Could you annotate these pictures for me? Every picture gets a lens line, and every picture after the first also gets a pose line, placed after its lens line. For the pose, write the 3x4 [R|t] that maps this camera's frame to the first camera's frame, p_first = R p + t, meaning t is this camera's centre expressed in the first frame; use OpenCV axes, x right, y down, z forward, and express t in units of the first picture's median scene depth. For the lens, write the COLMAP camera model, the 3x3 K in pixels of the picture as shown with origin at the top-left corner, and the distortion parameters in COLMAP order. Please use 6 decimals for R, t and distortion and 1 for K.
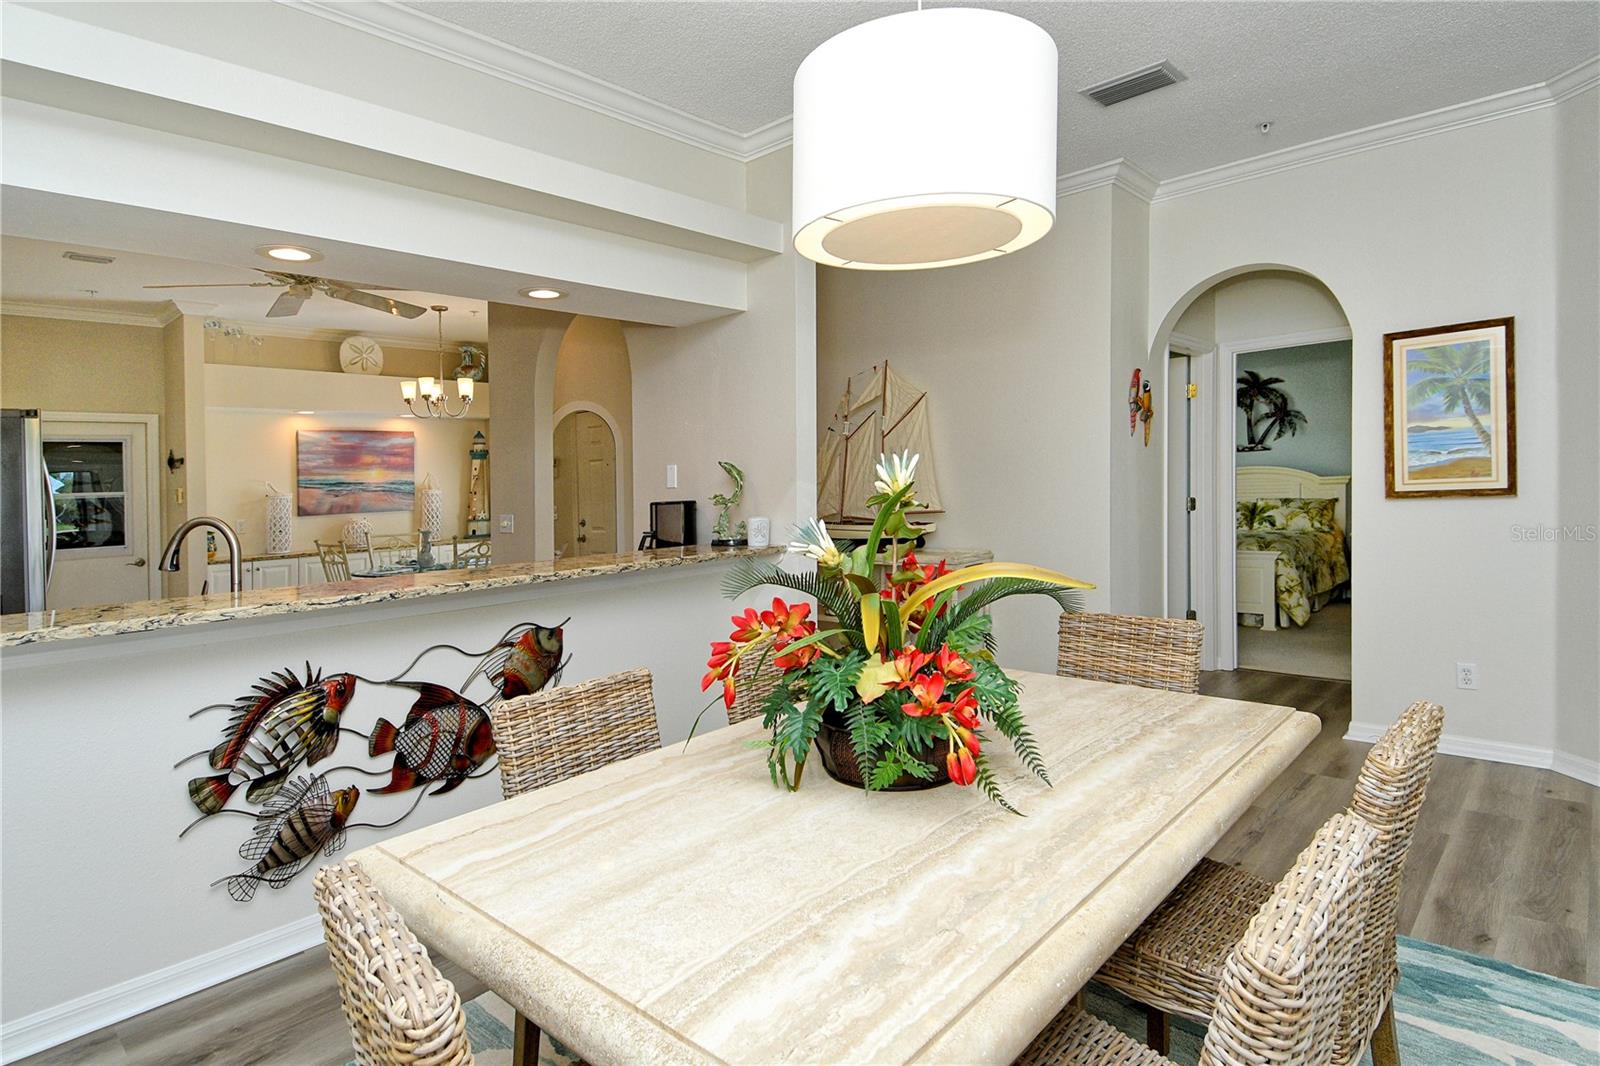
lens RADIAL K [[843.9, 0, 787.8], [0, 843.9, 519.0], [0, 0, 1]] dist [0.027596, -0.015444]
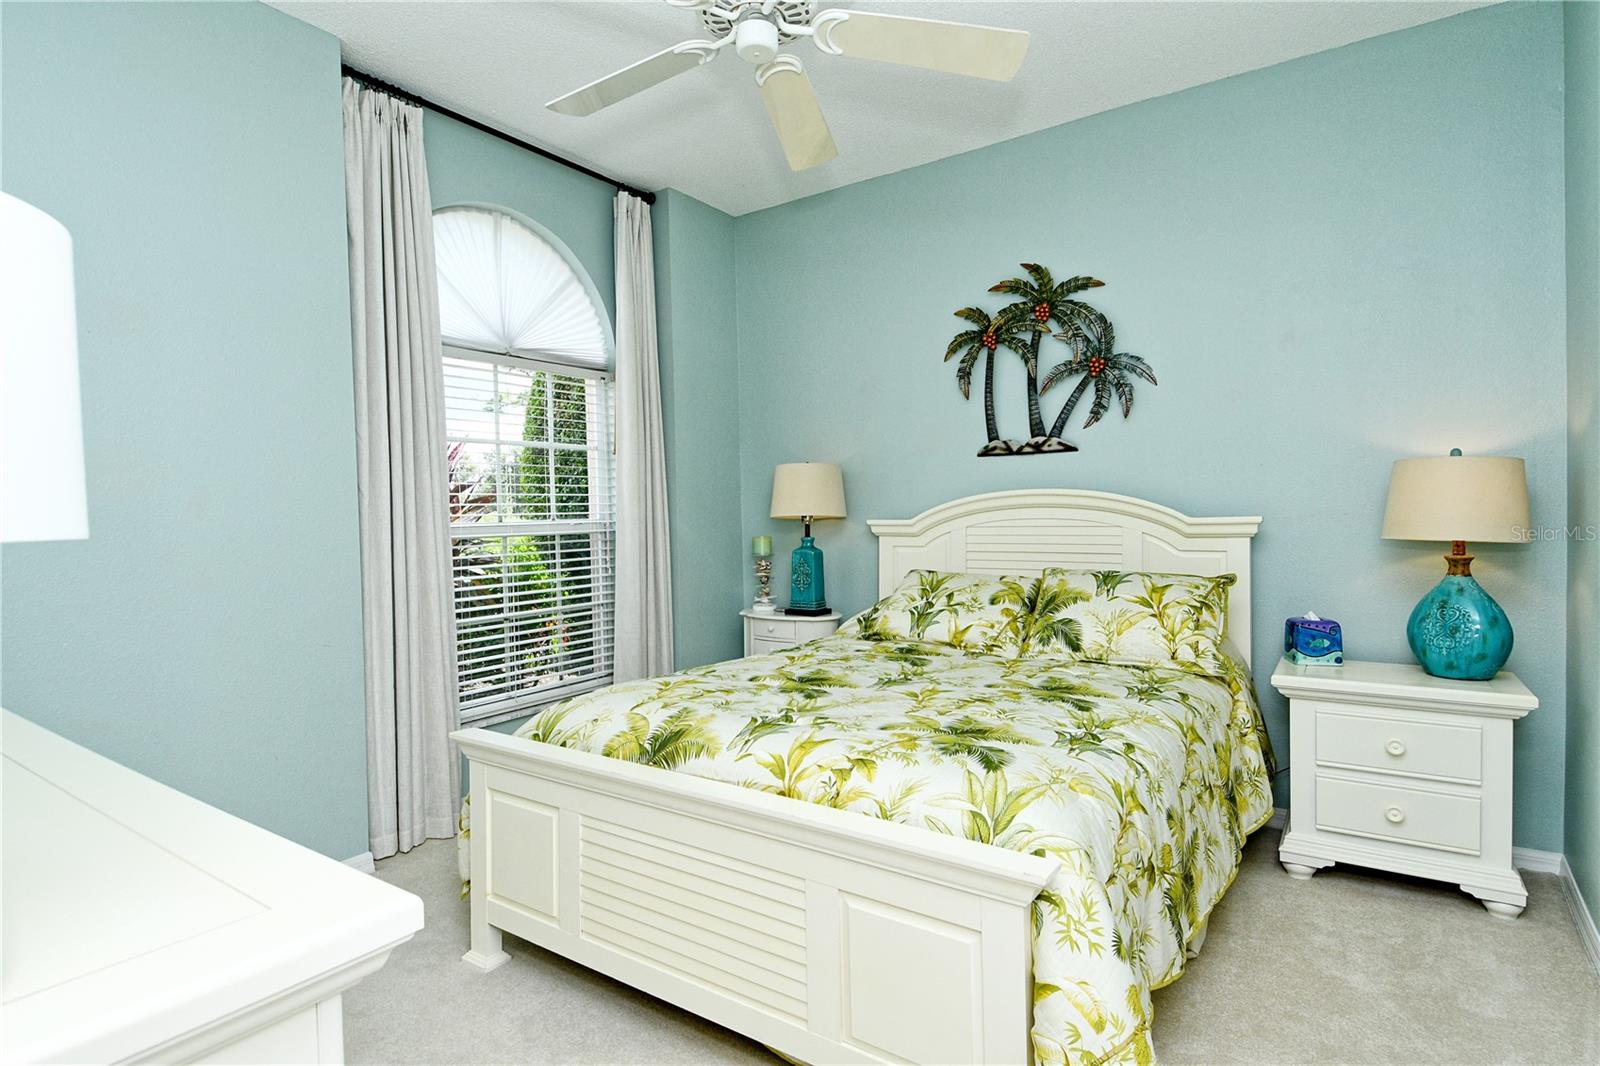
lens RADIAL K [[843.9, 0, 799.2], [0, 843.9, 528.3], [0, 0, 1]] dist [0.027596, -0.015444]
pose [[0.989355, 0.003477, 0.145481, 0.377106], [0.000139, 0.999691, -0.024838, -0.033286], [-0.145522, 0.024593, 0.989049, 0.616915]]
